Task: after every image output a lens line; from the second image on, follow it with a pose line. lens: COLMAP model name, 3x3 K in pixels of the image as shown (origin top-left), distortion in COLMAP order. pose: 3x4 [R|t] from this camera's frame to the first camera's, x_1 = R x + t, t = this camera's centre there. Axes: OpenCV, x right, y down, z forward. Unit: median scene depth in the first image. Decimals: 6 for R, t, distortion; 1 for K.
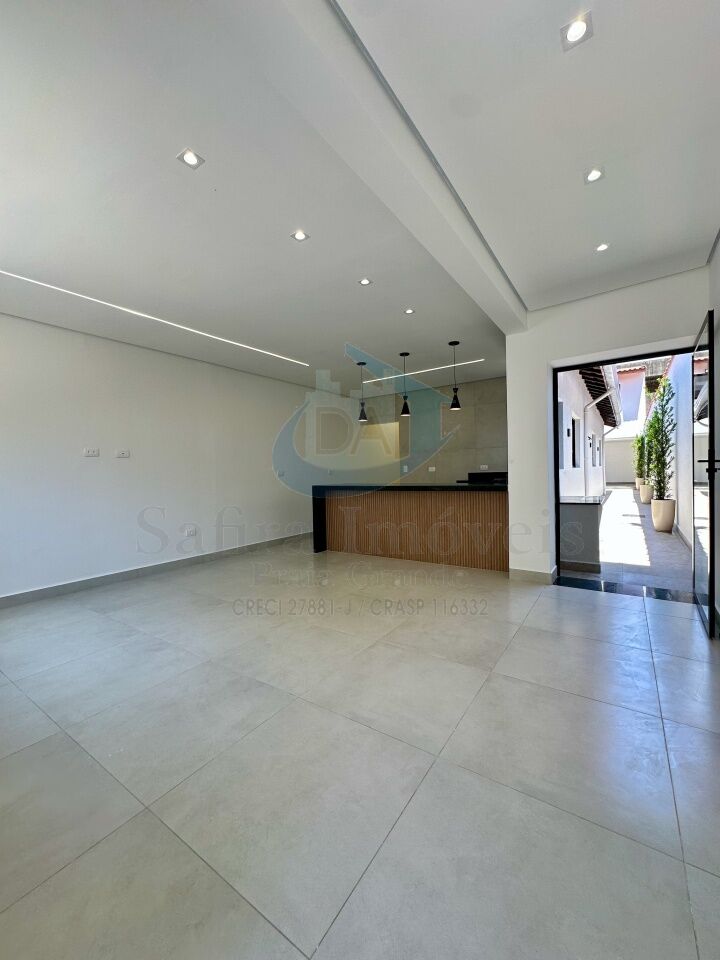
lens RADIAL K [[384.0, 0, 360.0], [0, 384.0, 480.0], [0, 0, 1]] dist [-0.002031, 0.000419]
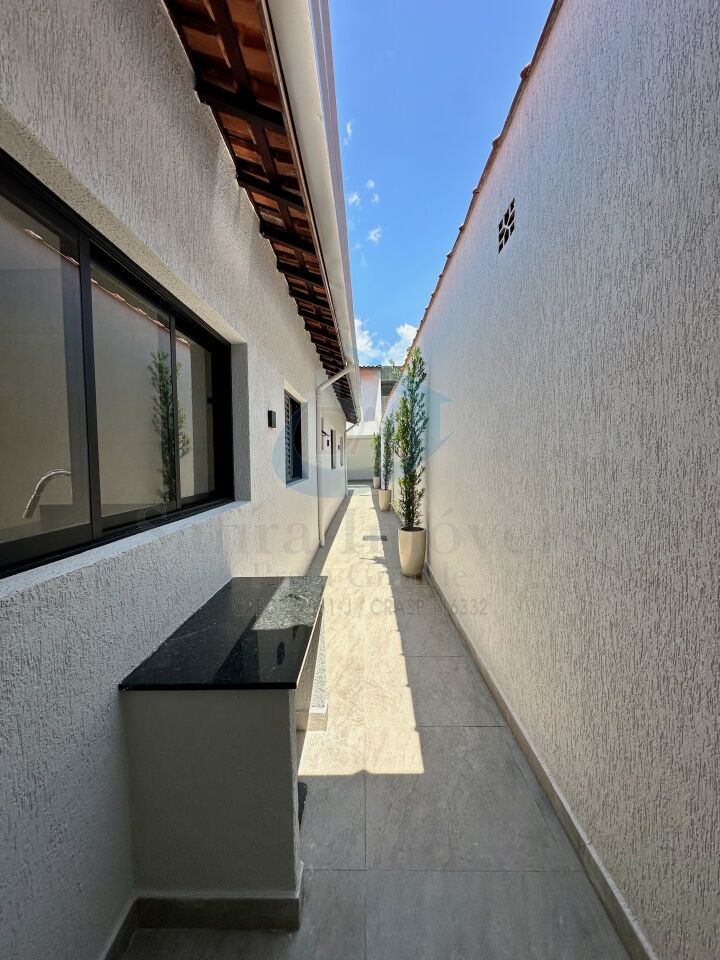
lens RADIAL K [[384.0, 0, 360.0], [0, 384.0, 480.0], [0, 0, 1]] dist [-0.002031, 0.000419]
pose [[0.828706, -0.011224, 0.559572, 0.332683], [-0.002016, 0.999733, 0.023038, -0.051847], [-0.559680, -0.020219, 0.828462, 0.488055]]
